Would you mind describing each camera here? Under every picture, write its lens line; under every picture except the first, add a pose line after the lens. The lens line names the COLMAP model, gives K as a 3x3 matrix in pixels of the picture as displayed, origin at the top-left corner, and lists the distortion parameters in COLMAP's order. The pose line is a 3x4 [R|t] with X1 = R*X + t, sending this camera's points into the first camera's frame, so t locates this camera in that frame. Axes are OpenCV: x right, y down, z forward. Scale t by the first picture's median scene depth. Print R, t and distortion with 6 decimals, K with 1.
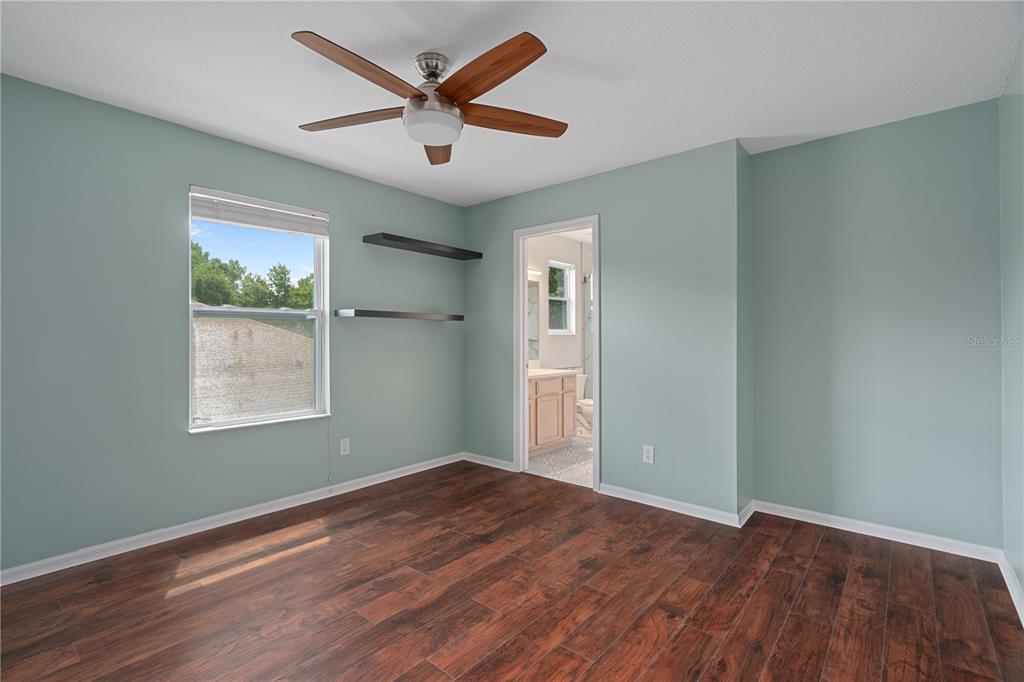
lens RADIAL K [[461.0, 0, 509.6], [0, 461.0, 337.3], [0, 0, 1]] dist [-0.002863, 0.000217]
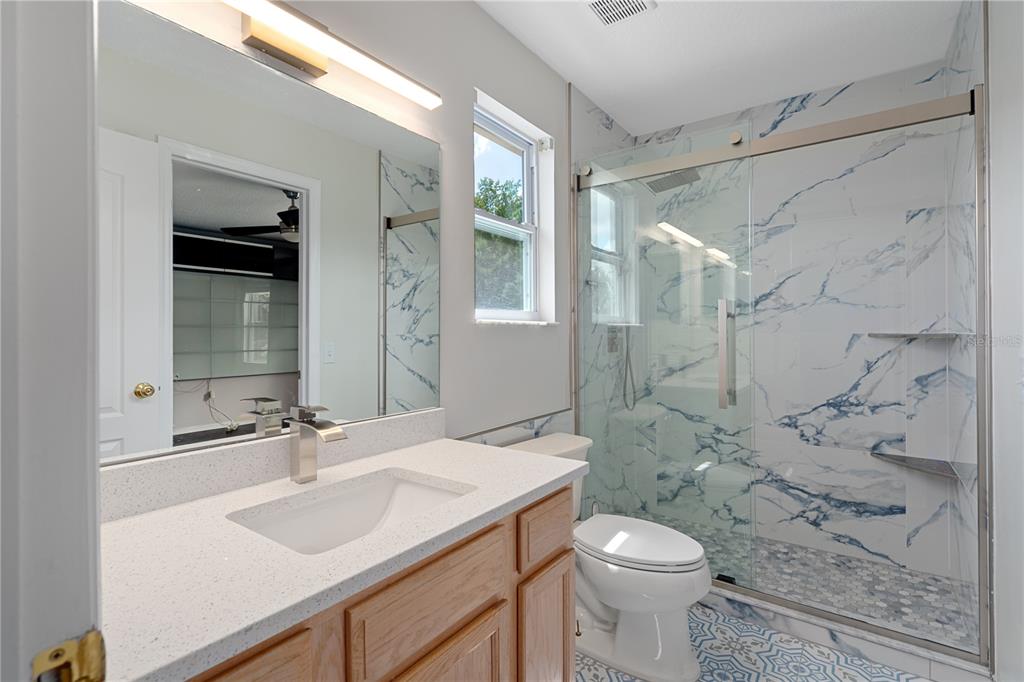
lens RADIAL K [[479.5, 0, 499.4], [0, 479.5, 336.9], [0, 0, 1]] dist [-0.004126, 0.000858]
pose [[0.998111, -0.004927, 0.061246, 0.180254], [0.004858, 0.999987, 0.001266, 0.008582], [-0.061251, -0.000966, 0.998122, 1.503071]]
